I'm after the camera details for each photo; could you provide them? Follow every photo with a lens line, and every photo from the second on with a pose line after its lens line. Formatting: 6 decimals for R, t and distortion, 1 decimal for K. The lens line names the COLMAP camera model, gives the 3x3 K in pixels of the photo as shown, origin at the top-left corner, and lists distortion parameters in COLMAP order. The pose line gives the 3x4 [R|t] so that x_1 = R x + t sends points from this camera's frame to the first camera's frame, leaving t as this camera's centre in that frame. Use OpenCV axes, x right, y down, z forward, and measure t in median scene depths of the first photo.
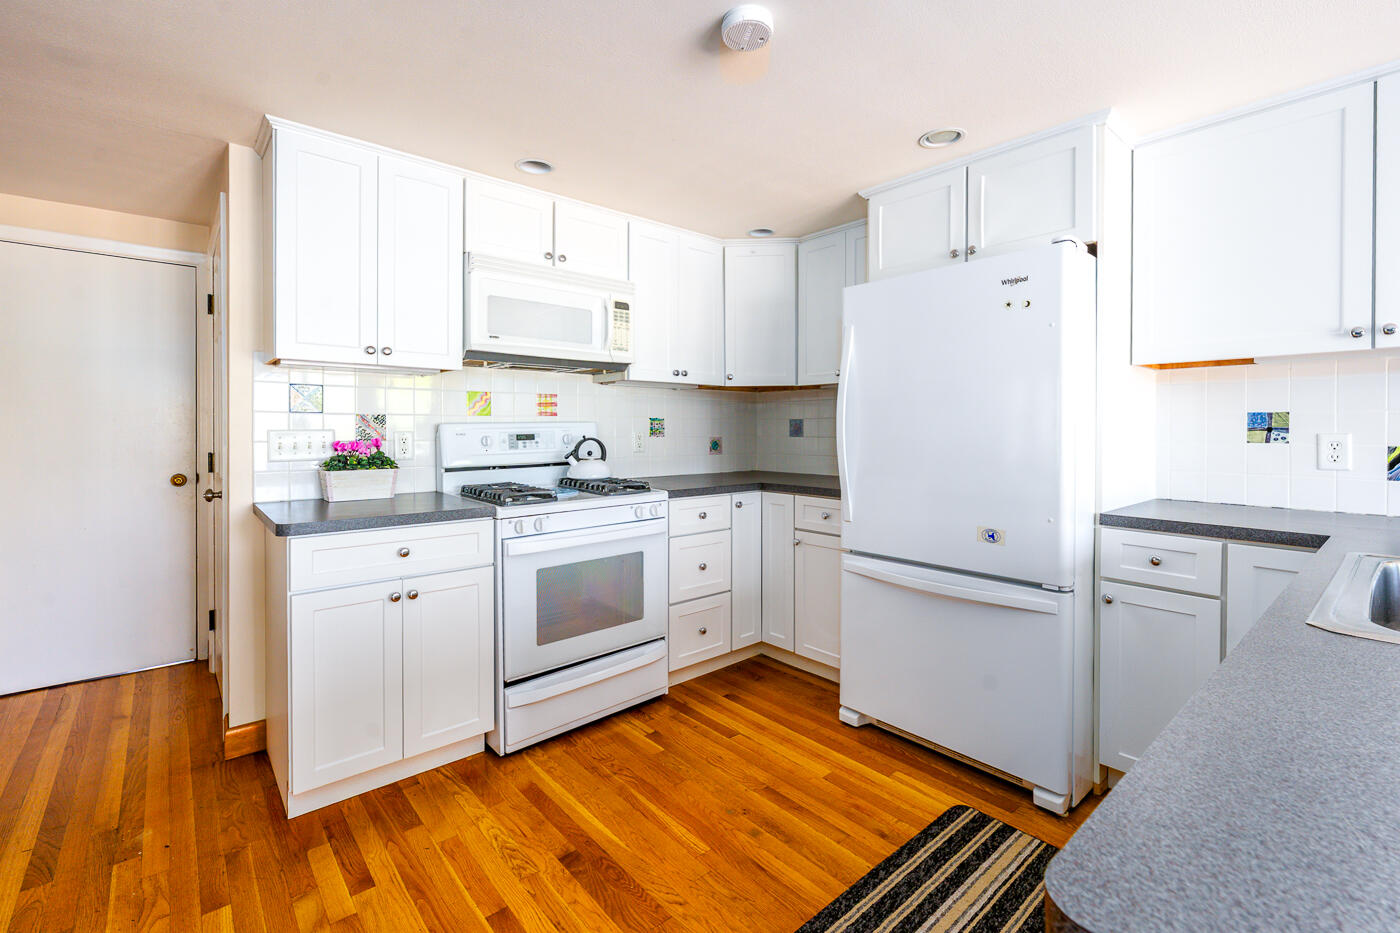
lens RADIAL K [[620.9, 0, 699.8], [0, 620.9, 429.8], [0, 0, 1]] dist [0.004809, 0.000301]
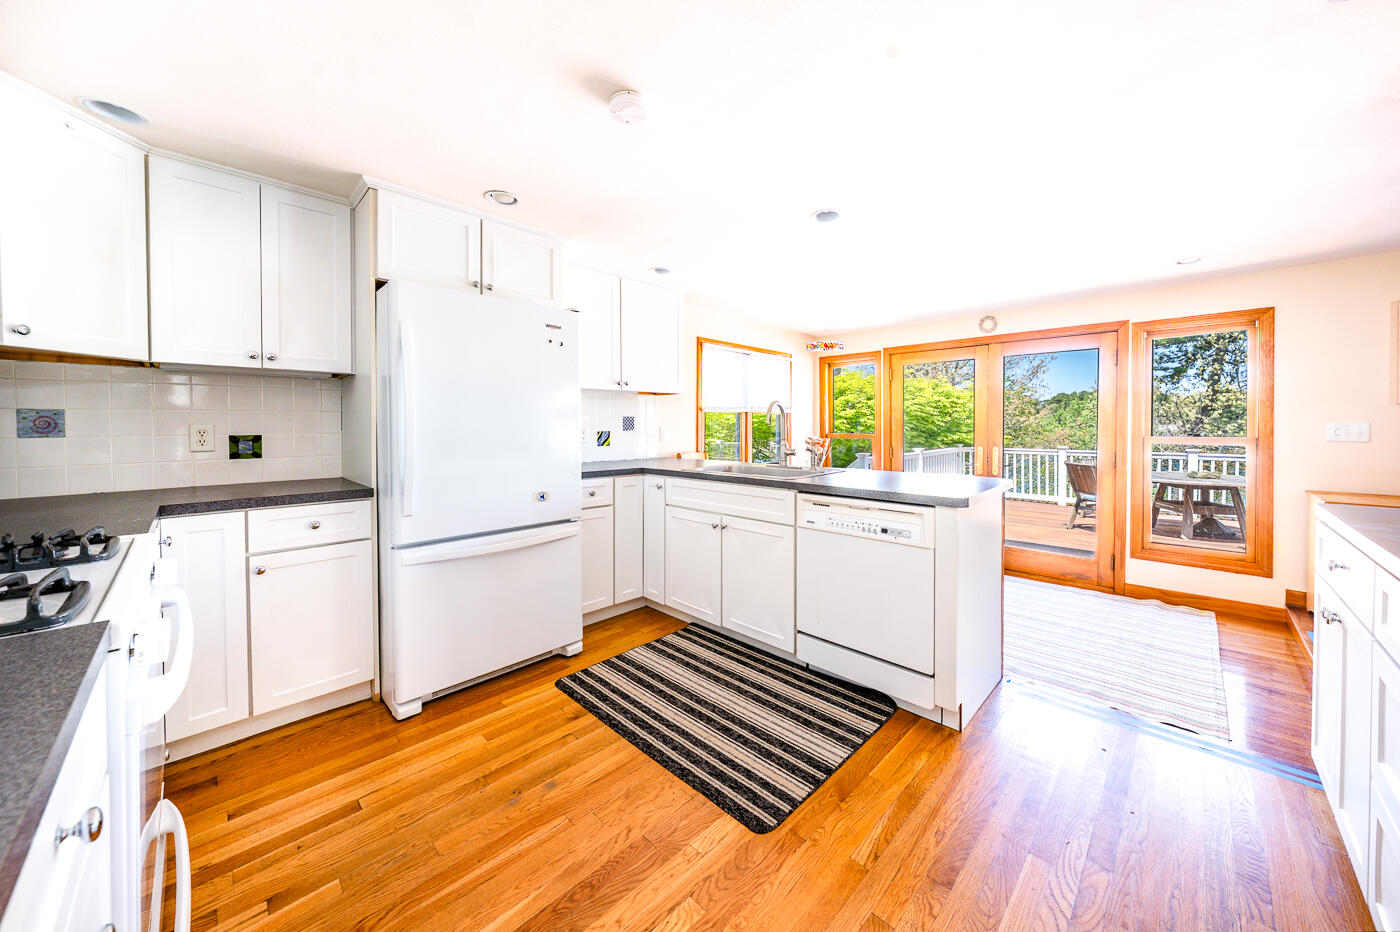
lens RADIAL K [[497.5, 0, 714.7], [0, 497.5, 432.9], [0, 0, 1]] dist [-0.004528, 0.001138]
pose [[-0.094743, -0.016512, 0.995365, -0.766928], [0.005909, 0.999835, 0.017149, 0.003571], [-0.995484, 0.007506, -0.094630, 0.742228]]
